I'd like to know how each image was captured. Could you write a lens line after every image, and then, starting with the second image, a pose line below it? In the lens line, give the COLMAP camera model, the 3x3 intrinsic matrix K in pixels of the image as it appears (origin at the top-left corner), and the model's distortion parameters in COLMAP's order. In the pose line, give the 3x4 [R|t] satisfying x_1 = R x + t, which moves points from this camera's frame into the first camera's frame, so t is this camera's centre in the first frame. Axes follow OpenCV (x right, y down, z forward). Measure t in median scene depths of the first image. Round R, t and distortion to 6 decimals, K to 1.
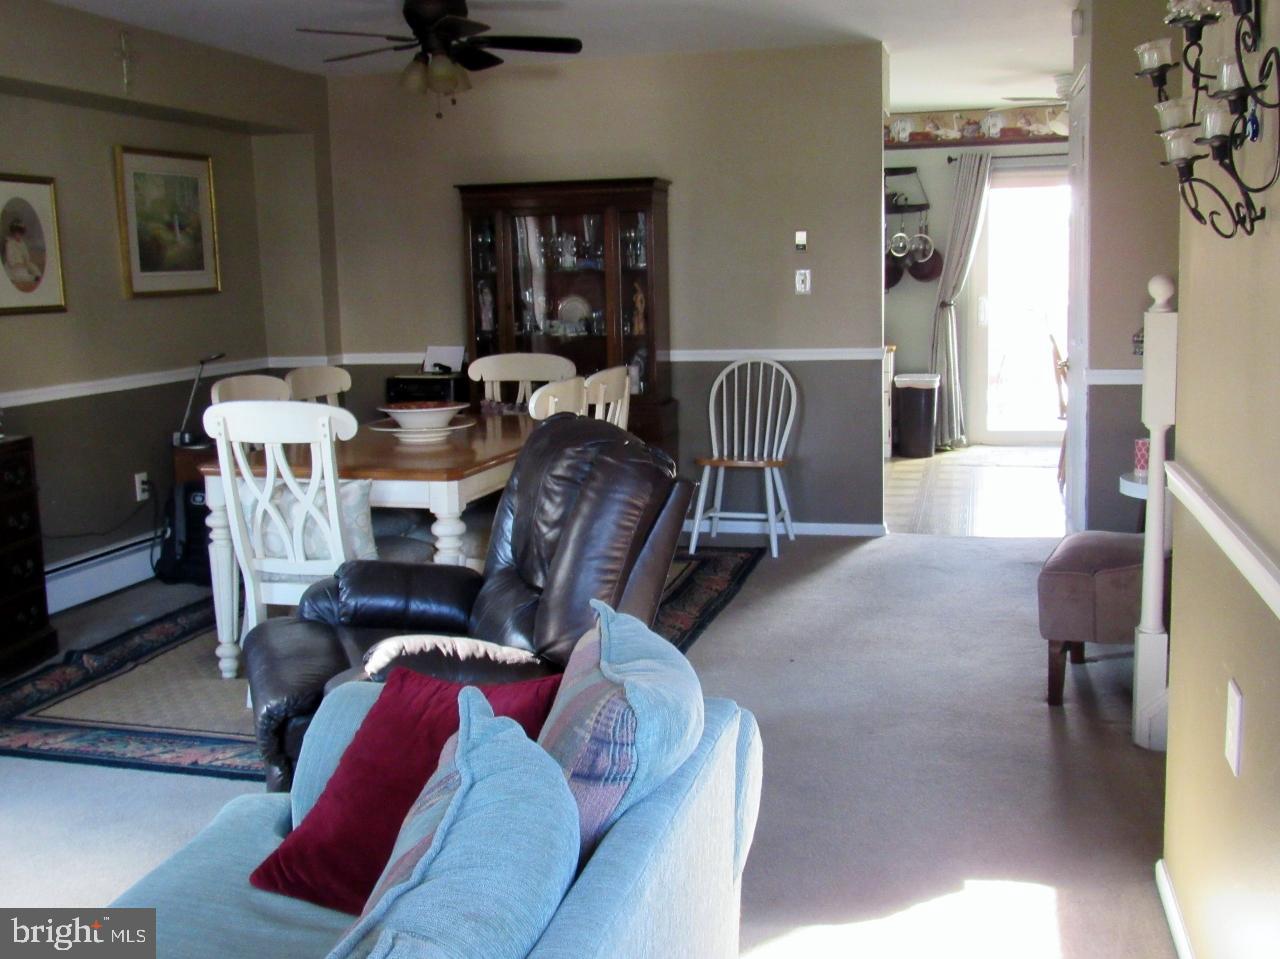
lens RADIAL K [[1346.5, 0, 639.5], [0, 1346.5, 478.2], [0, 0, 1]] dist [-0.033695, 0.000000]
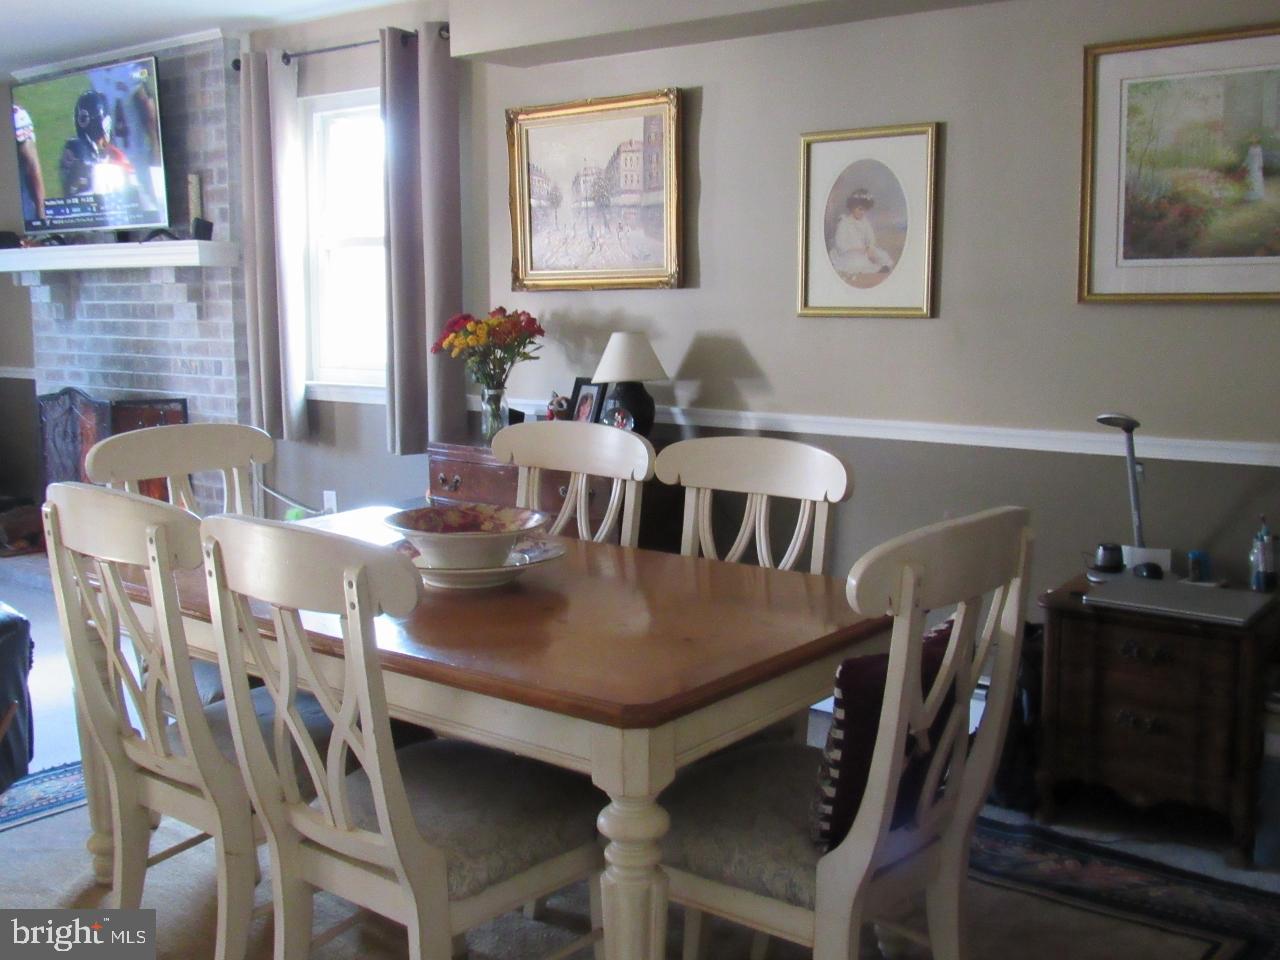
lens RADIAL K [[1346.5, 0, 636.2], [0, 1346.5, 478.7], [0, 0, 1]] dist [-0.033695, 0.000000]
pose [[-0.393203, 0.149808, -0.907165, 0.275874], [-0.127907, 0.968132, 0.215316, -0.178799], [0.910512, 0.200695, -0.361511, 1.160293]]
